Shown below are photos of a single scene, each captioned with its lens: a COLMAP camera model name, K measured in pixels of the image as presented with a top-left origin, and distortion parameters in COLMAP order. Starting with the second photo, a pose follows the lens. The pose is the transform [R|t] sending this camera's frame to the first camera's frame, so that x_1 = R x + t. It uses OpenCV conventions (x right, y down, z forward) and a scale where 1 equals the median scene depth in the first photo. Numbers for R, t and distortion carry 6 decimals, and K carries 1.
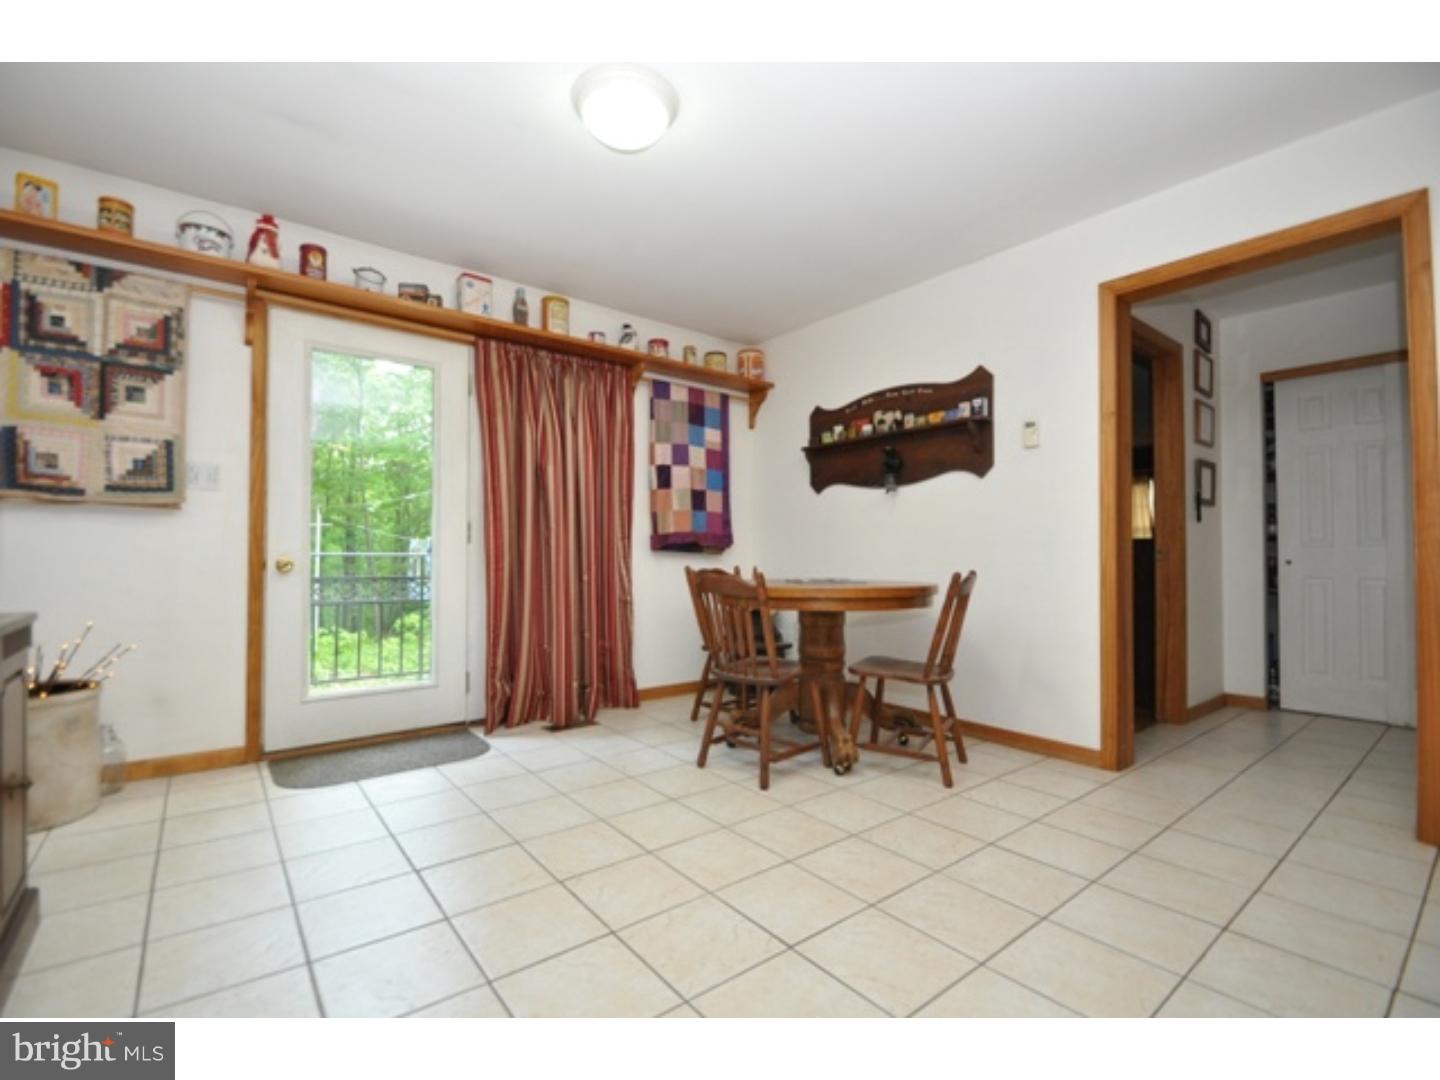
lens RADIAL K [[643.4, 0, 702.0], [0, 643.4, 546.4], [0, 0, 1]] dist [-0.000938, -0.007418]
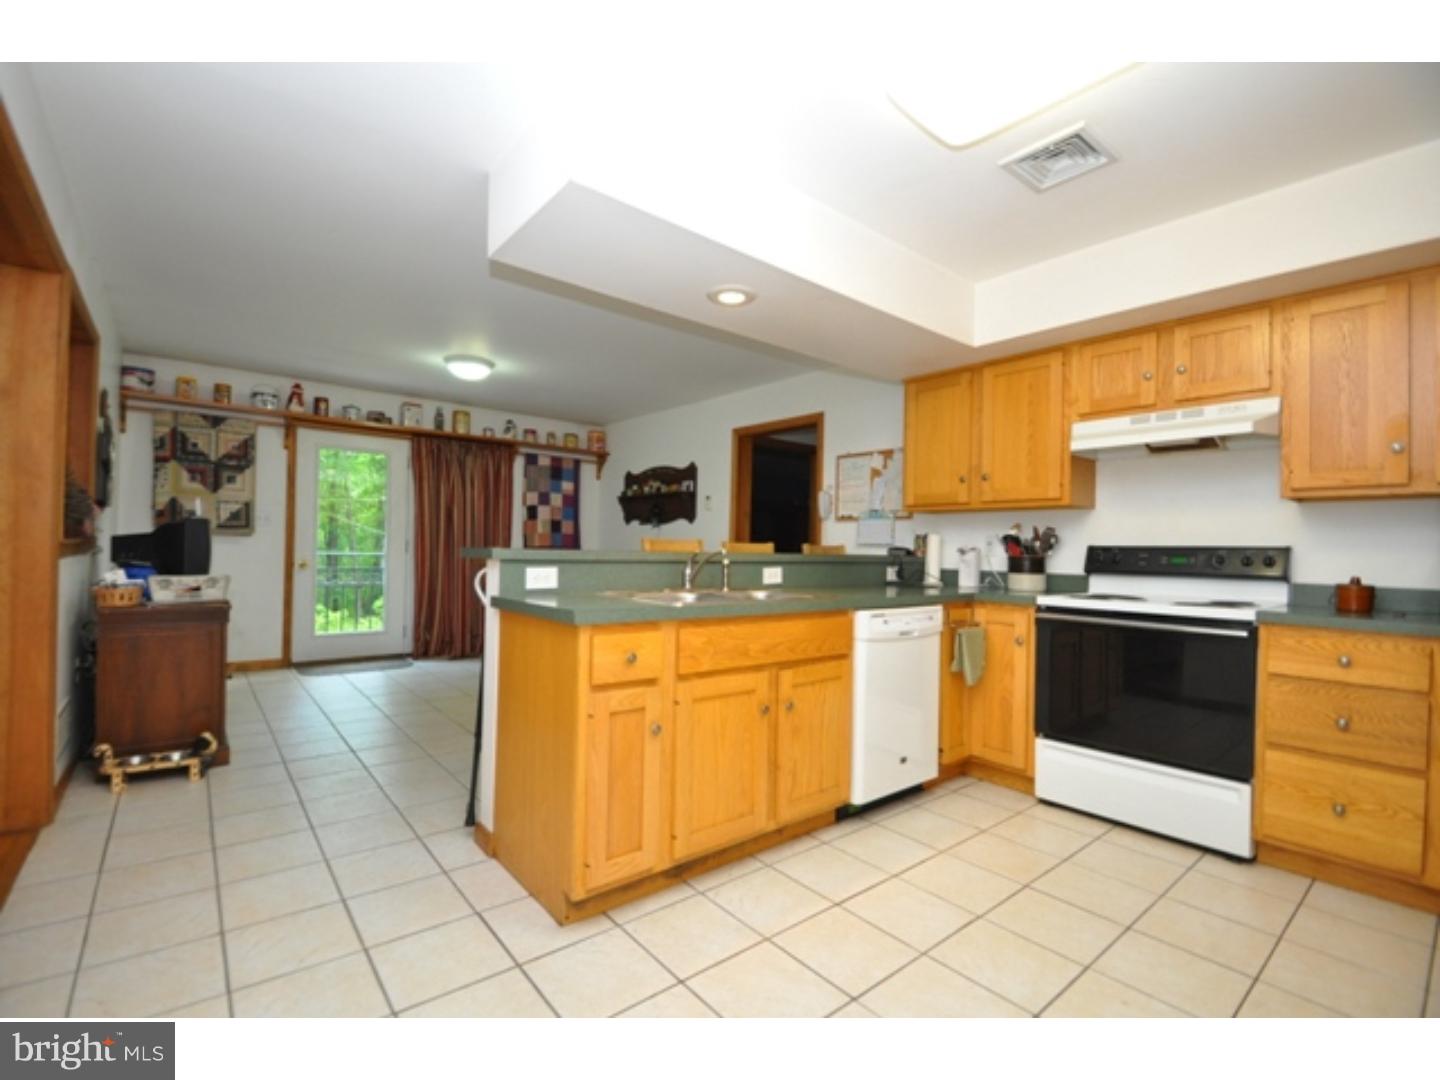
lens RADIAL K [[642.1, 0, 699.0], [0, 642.1, 545.7], [0, 0, 1]] dist [0.027823, -0.025656]
pose [[0.999639, 0.021391, 0.016264, 0.409091], [-0.021640, 0.999649, 0.015296, -0.069469], [-0.015931, -0.015642, 0.999751, -0.782778]]
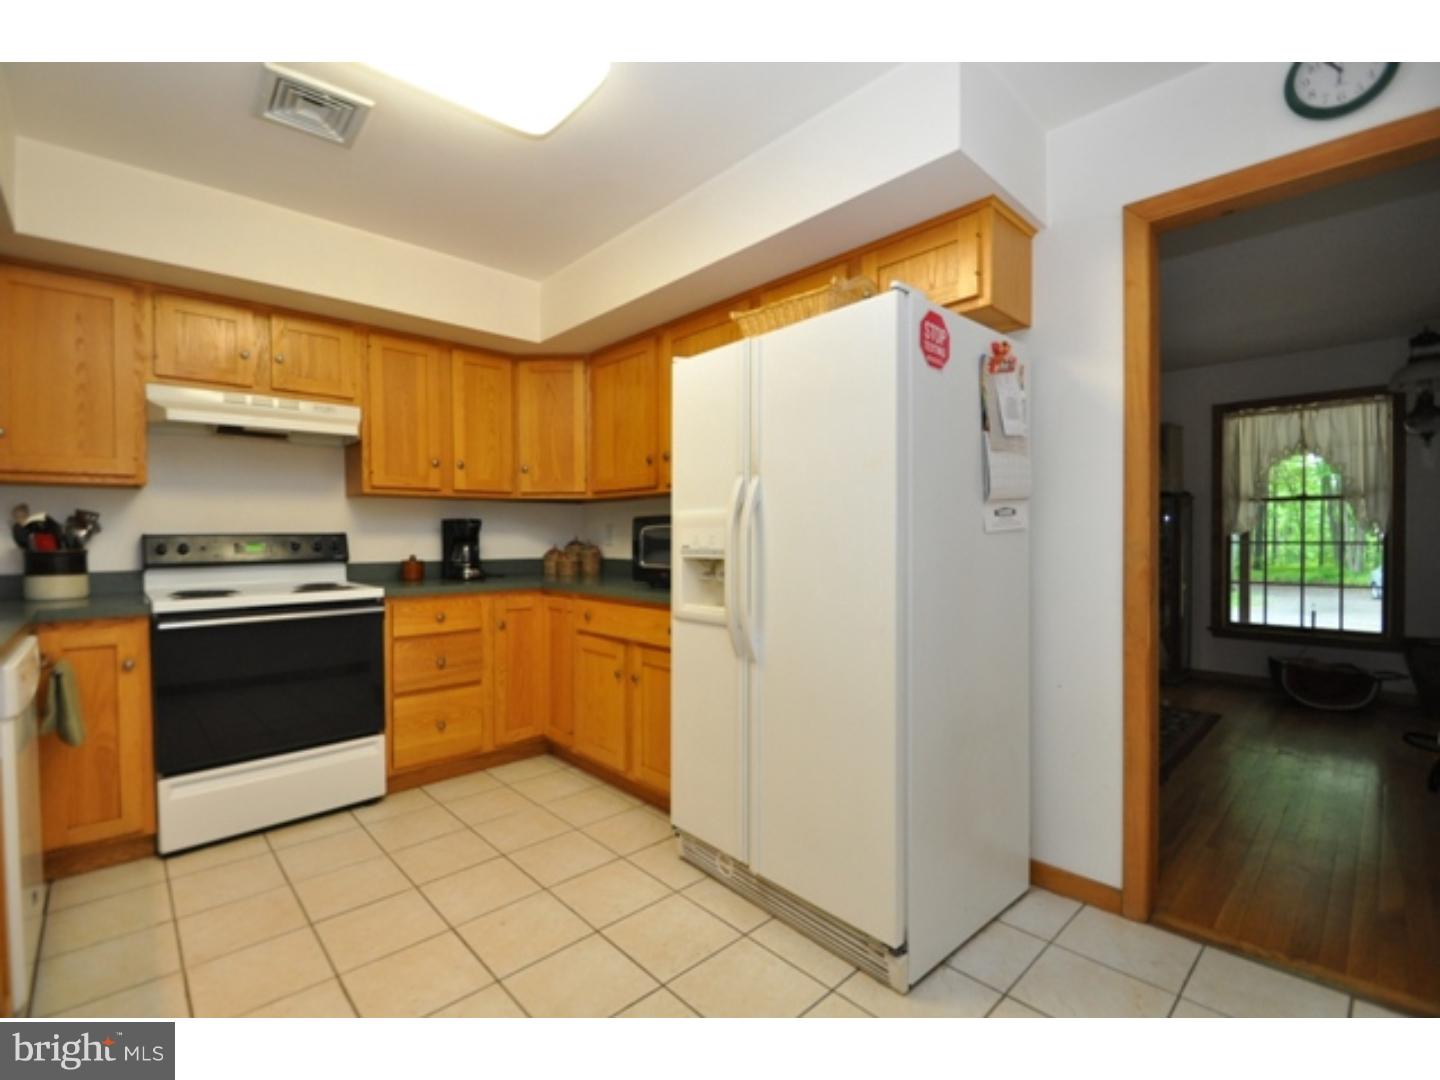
lens RADIAL K [[642.1, 0, 699.0], [0, 642.1, 545.7], [0, 0, 1]] dist [0.027823, -0.025656]
pose [[-0.081442, -0.019200, 0.996493, 0.165215], [-0.013485, 0.999744, 0.018161, -0.077234], [-0.996587, -0.011959, -0.081680, -0.443895]]
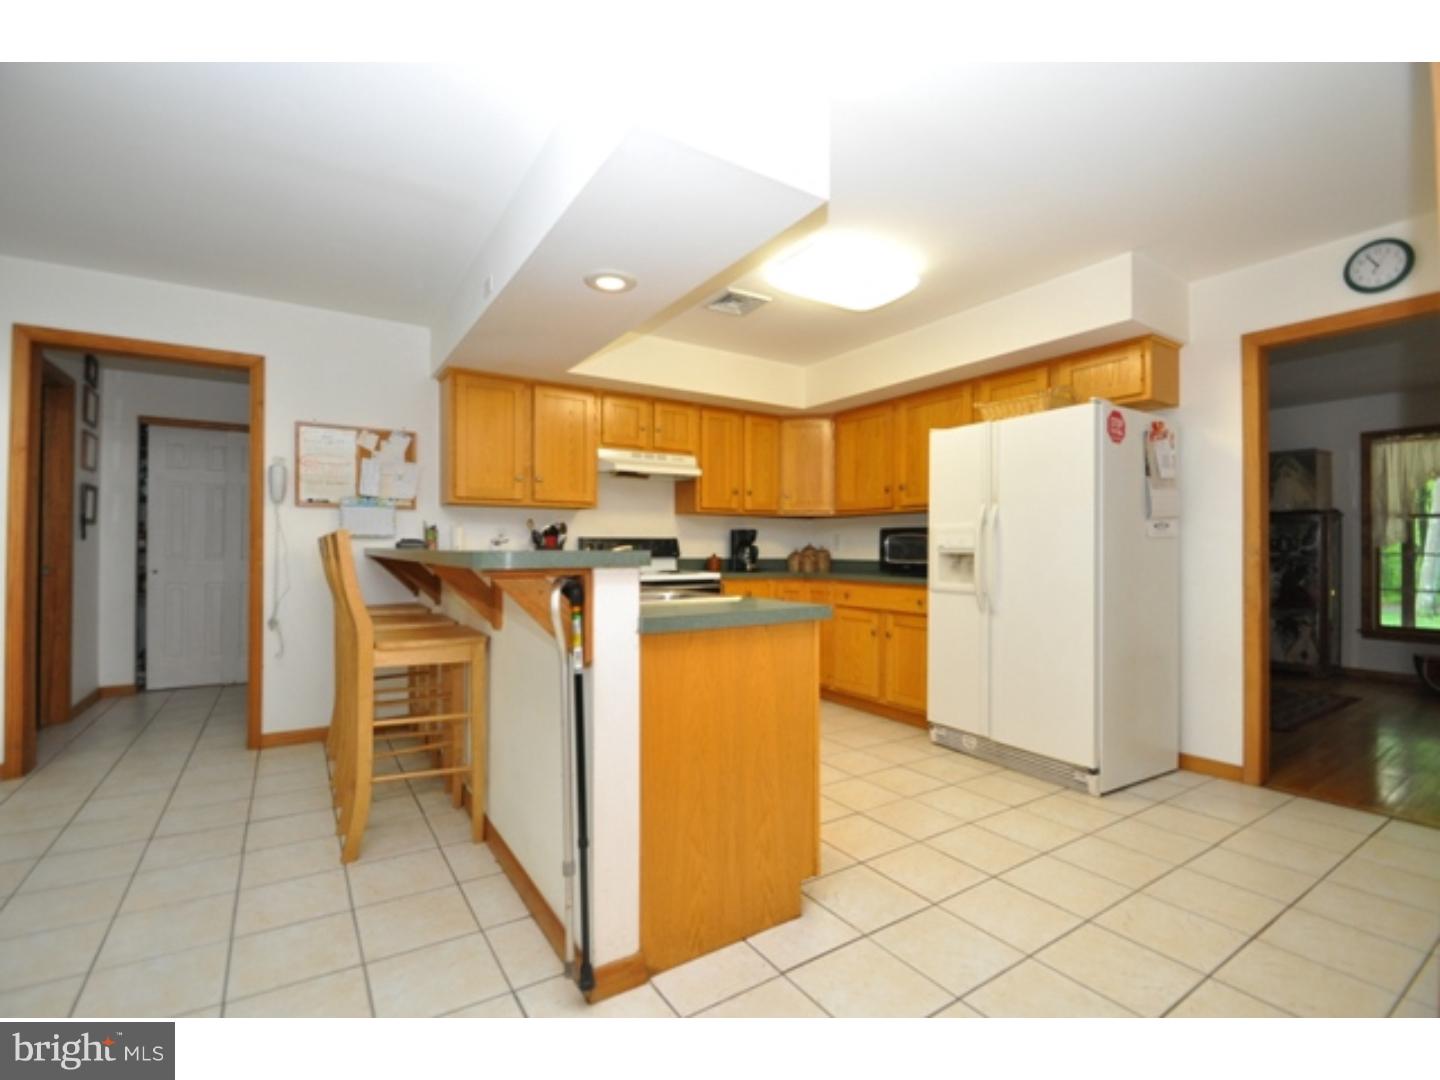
lens RADIAL K [[642.1, 0, 699.0], [0, 642.1, 545.7], [0, 0, 1]] dist [0.027823, -0.025656]
pose [[0.097293, 0.001879, 0.995254, -0.264825], [-0.022910, 0.999737, 0.000352, -0.056862], [-0.994992, -0.022835, 0.097311, -0.197437]]
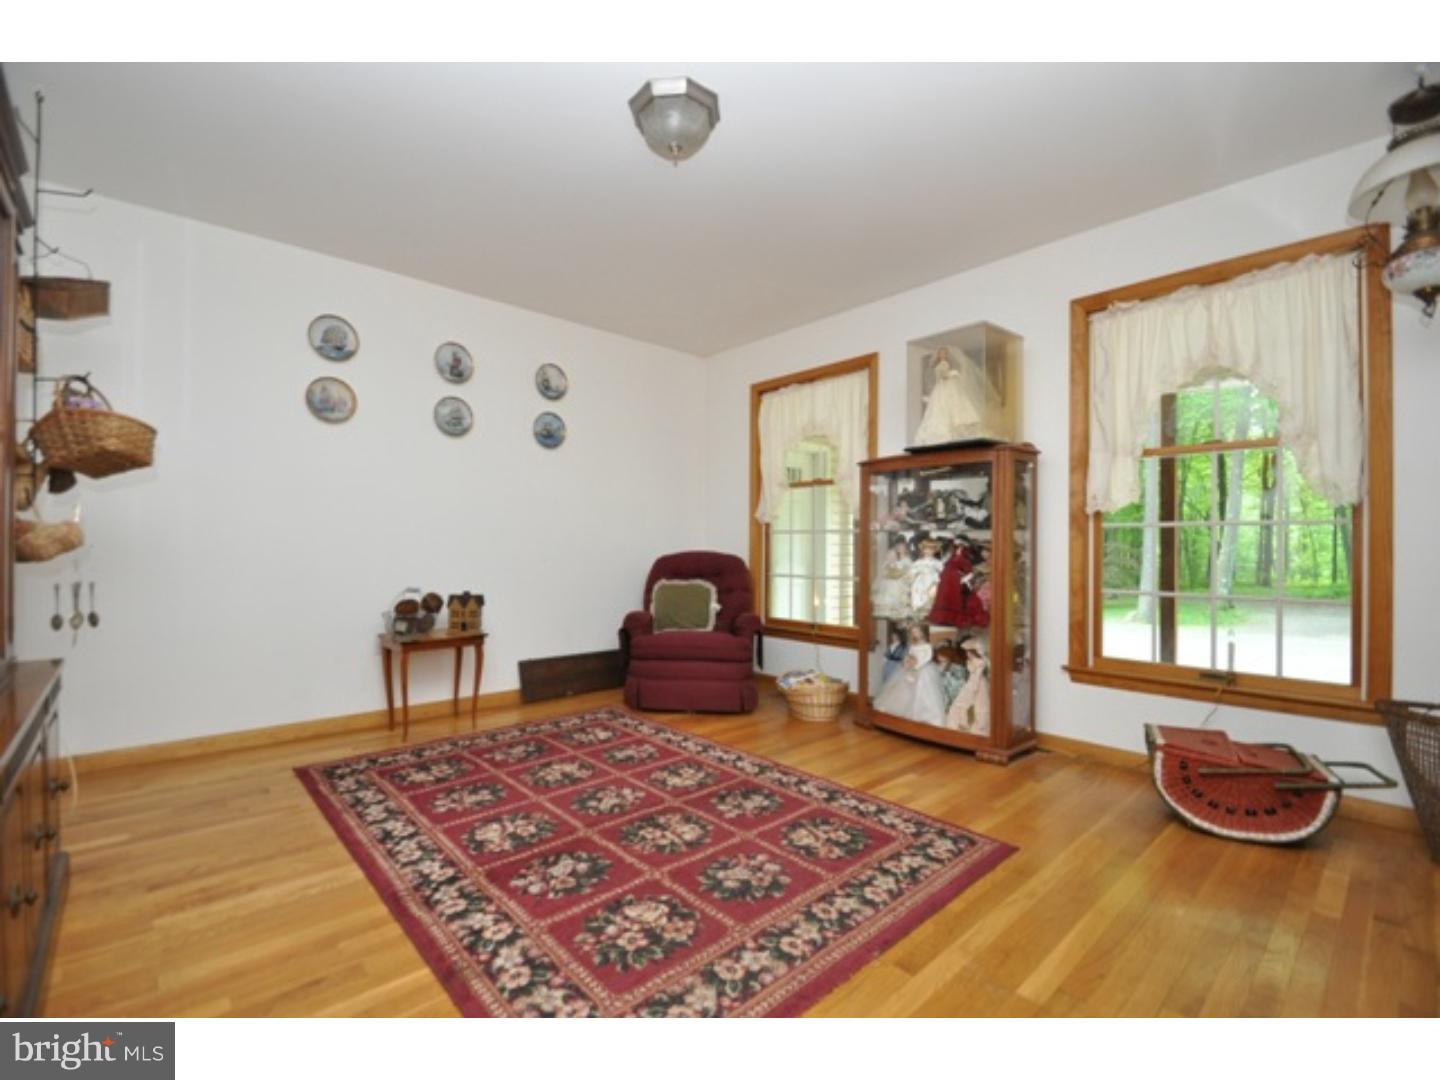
lens RADIAL K [[642.1, 0, 699.0], [0, 642.1, 545.7], [0, 0, 1]] dist [0.027823, -0.025656]
pose [[-0.070506, -0.004406, 0.997502, 0.676952], [-0.023645, 0.999717, 0.002744, -0.036734], [-0.997231, -0.023392, -0.070590, -1.145033]]
